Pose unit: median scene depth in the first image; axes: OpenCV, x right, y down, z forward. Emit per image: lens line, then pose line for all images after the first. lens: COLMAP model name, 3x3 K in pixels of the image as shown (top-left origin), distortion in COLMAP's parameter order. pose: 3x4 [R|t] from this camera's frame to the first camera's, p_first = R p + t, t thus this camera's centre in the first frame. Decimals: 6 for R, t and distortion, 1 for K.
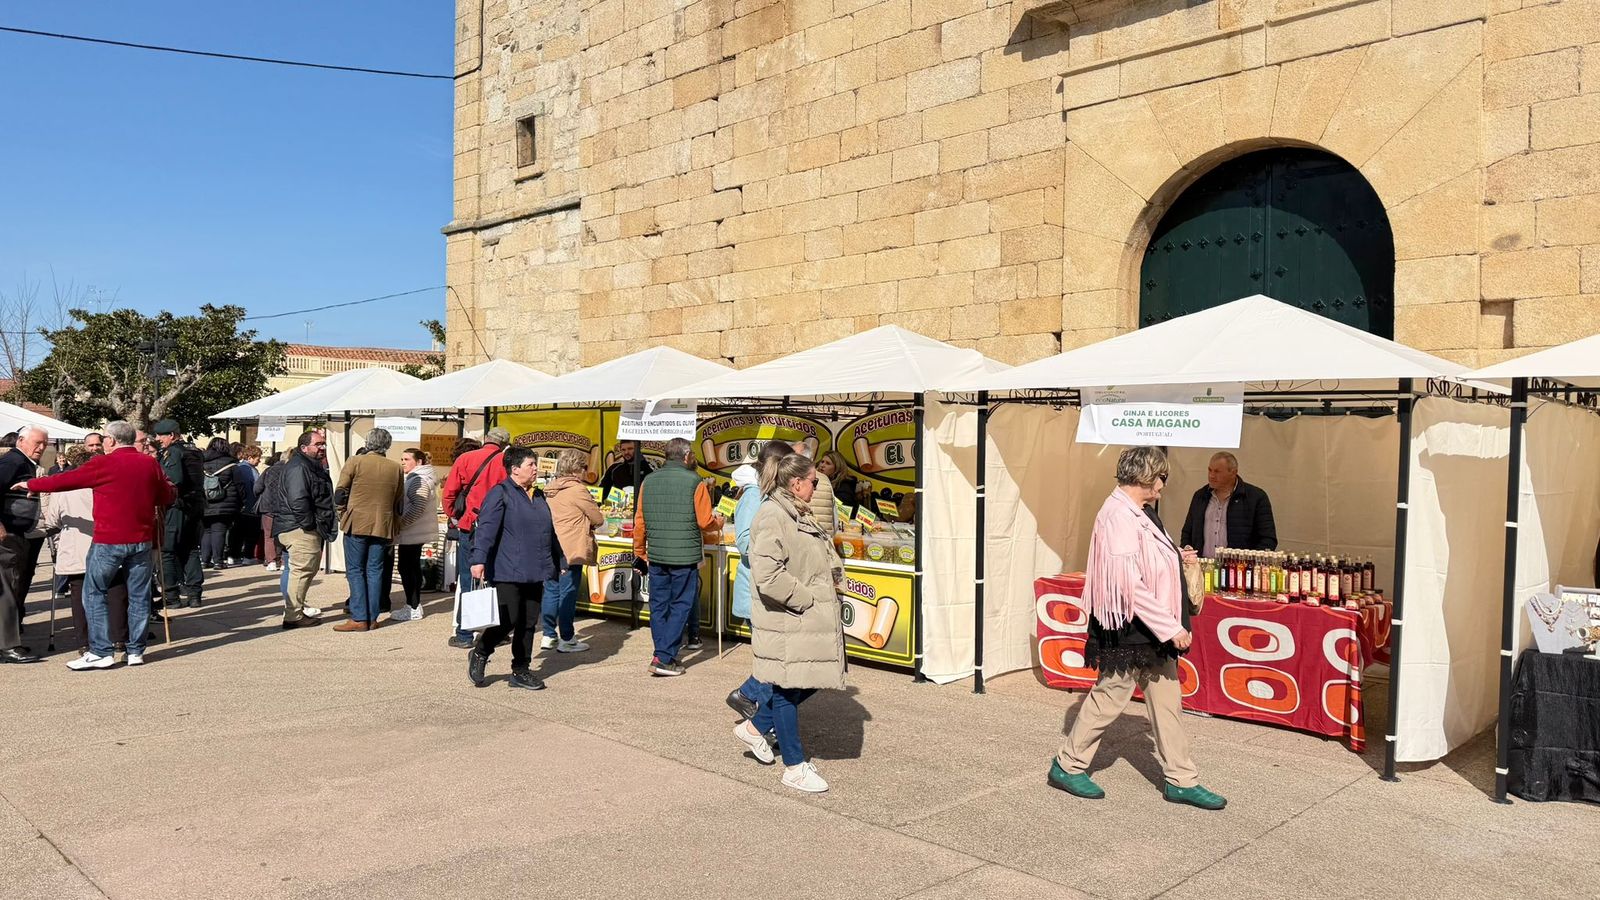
lens RADIAL K [[1113.3, 0, 815.5], [0, 1113.3, 458.3], [0, 0, 1]] dist [0.073536, -0.091662]
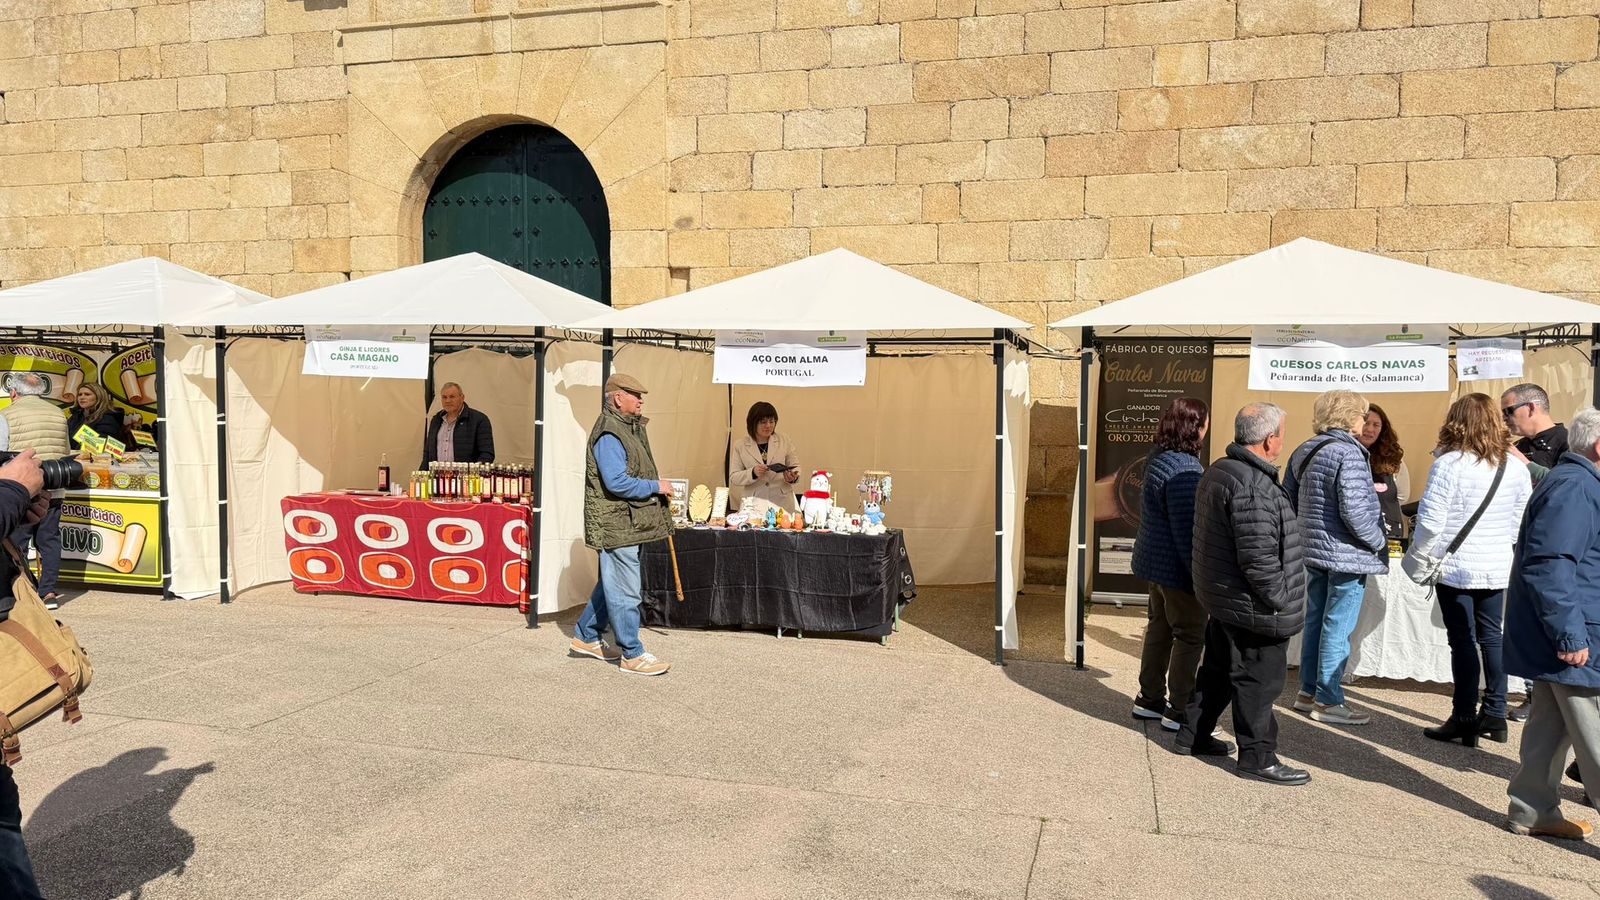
lens RADIAL K [[1113.3, 0, 815.5], [0, 1113.3, 458.3], [0, 0, 1]] dist [0.073536, -0.091662]
pose [[0.884635, -0.031440, 0.465223, 0.136233], [0.005343, 0.998342, 0.057307, 0.007224], [-0.466254, -0.048210, 0.883337, -0.219436]]
